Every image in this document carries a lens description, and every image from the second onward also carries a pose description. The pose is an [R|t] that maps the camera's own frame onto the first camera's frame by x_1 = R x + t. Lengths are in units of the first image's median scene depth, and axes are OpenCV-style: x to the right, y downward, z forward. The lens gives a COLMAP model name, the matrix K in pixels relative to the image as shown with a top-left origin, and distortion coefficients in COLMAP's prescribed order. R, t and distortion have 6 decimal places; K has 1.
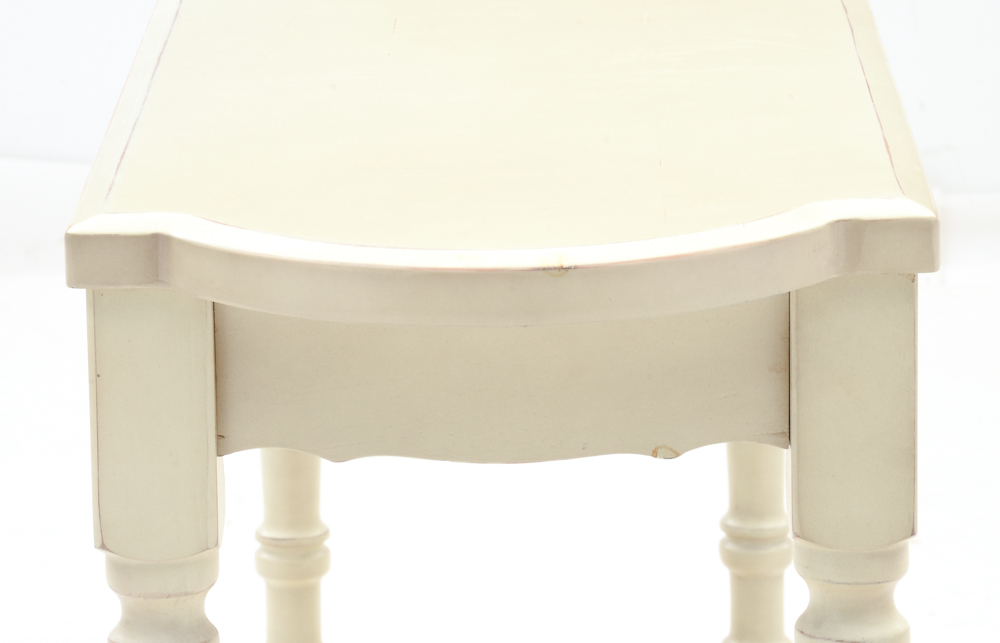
lens RADIAL K [[5104.4, 0, 480.0], [0, 5104.4, 322.2], [0, 0, 1]] dist [1.632705, -1.194640]
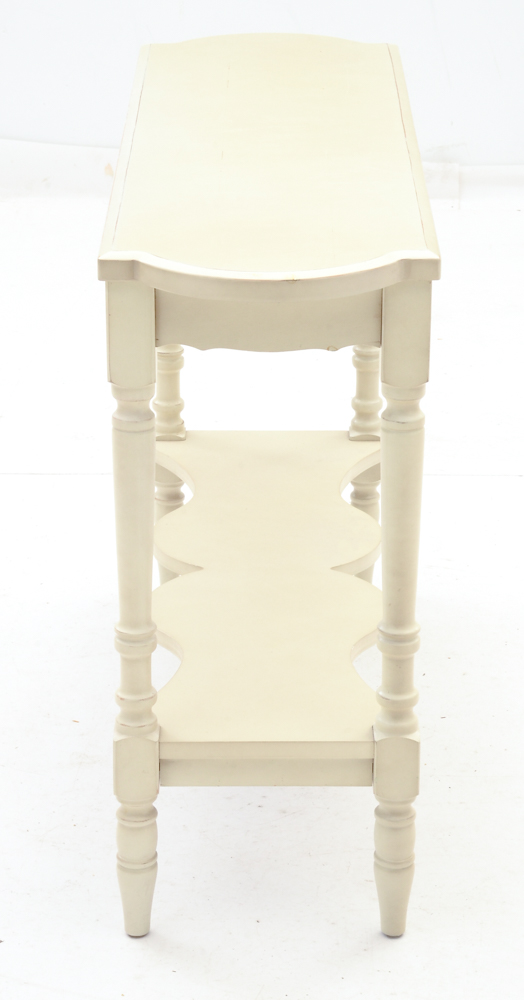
lens RADIAL K [[2489.7, 0, 262.0], [0, 2489.7, 500.0], [0, 0, 1]] dist [0.469028, 0.067738]
pose [[0.999837, 0.013731, 0.011699, -0.012167], [-0.014996, 0.993135, 0.116009, -0.043413], [-0.010026, -0.116165, 0.993179, -0.238495]]
